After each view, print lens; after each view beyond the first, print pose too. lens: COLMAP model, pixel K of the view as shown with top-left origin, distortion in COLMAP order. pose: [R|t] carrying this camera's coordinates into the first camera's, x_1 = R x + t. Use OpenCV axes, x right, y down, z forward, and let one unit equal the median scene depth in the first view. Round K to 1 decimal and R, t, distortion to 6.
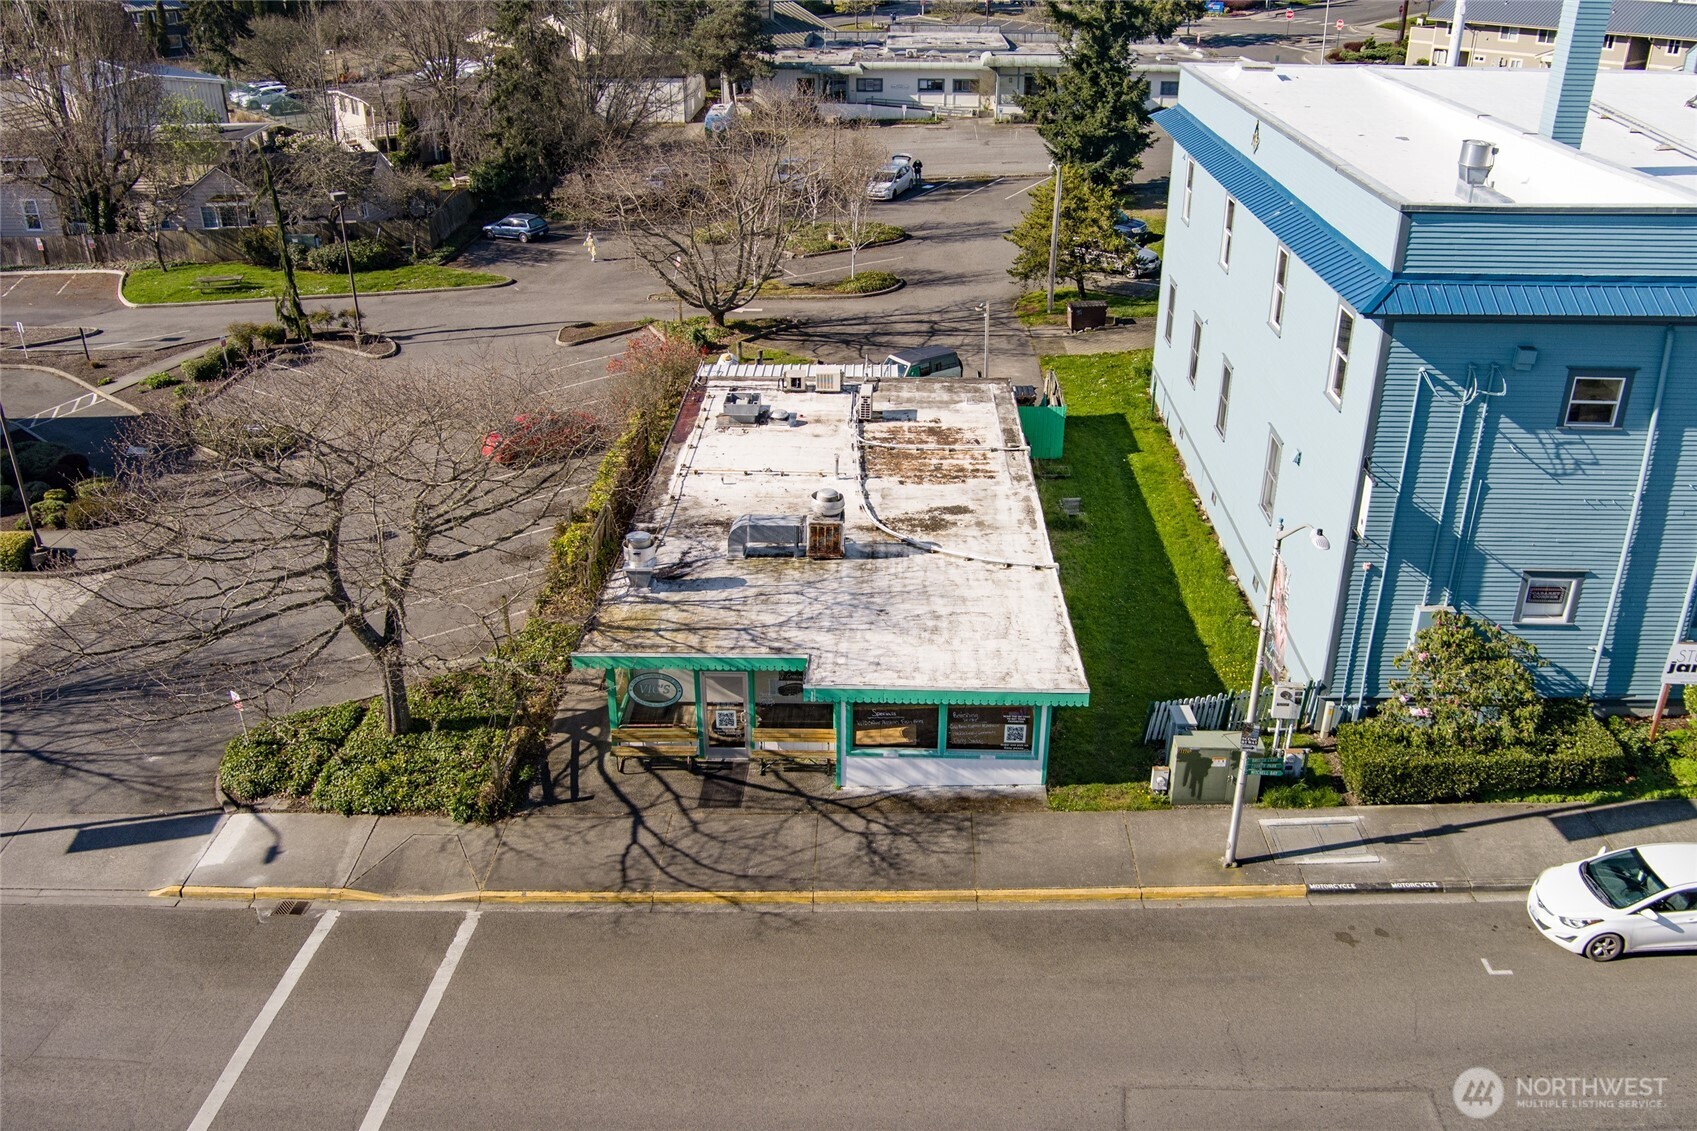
lens RADIAL K [[1411.1, 0, 855.2], [0, 1411.1, 568.7], [0, 0, 1]] dist [-0.088389, 0.045959]
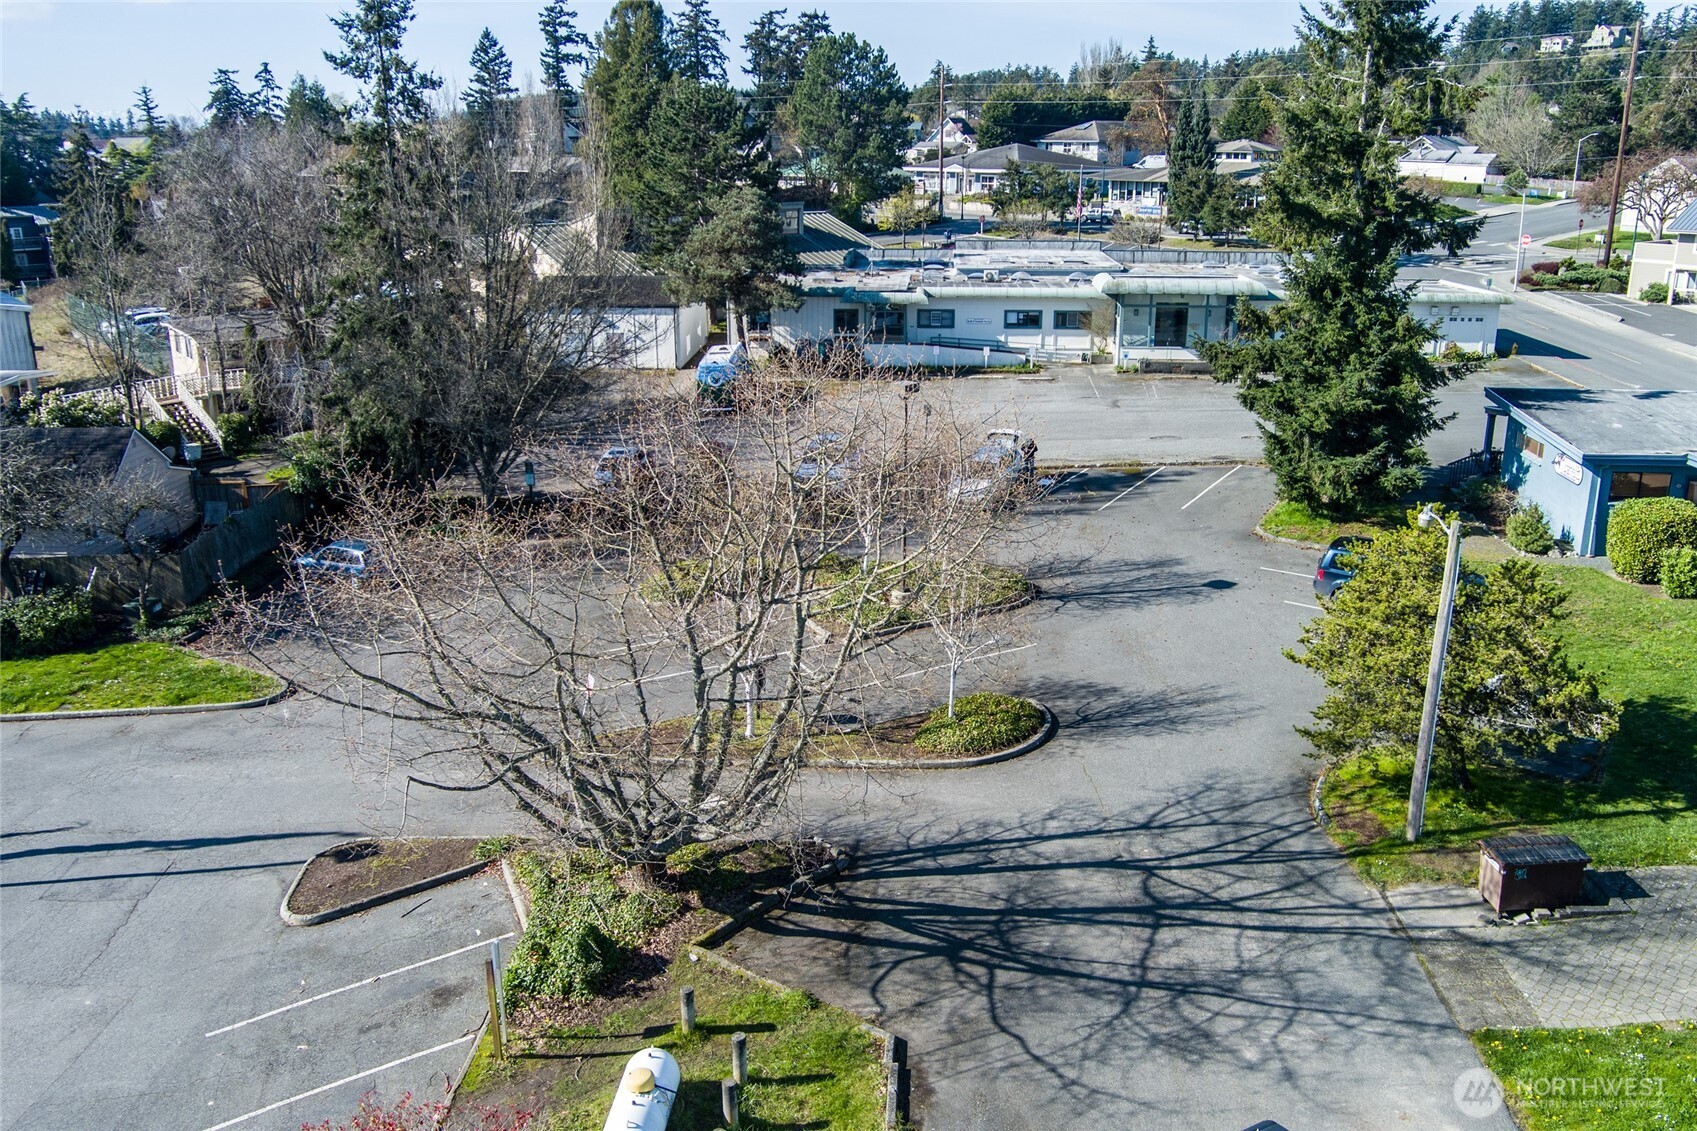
lens RADIAL K [[1411.1, 0, 843.2], [0, 1411.1, 556.5], [0, 0, 1]] dist [-0.088389, 0.045959]
pose [[0.999533, 0.006552, -0.029847, -0.014856], [-0.011231, 0.987147, -0.159418, -0.115669], [0.028418, 0.159679, 0.986760, 0.321350]]
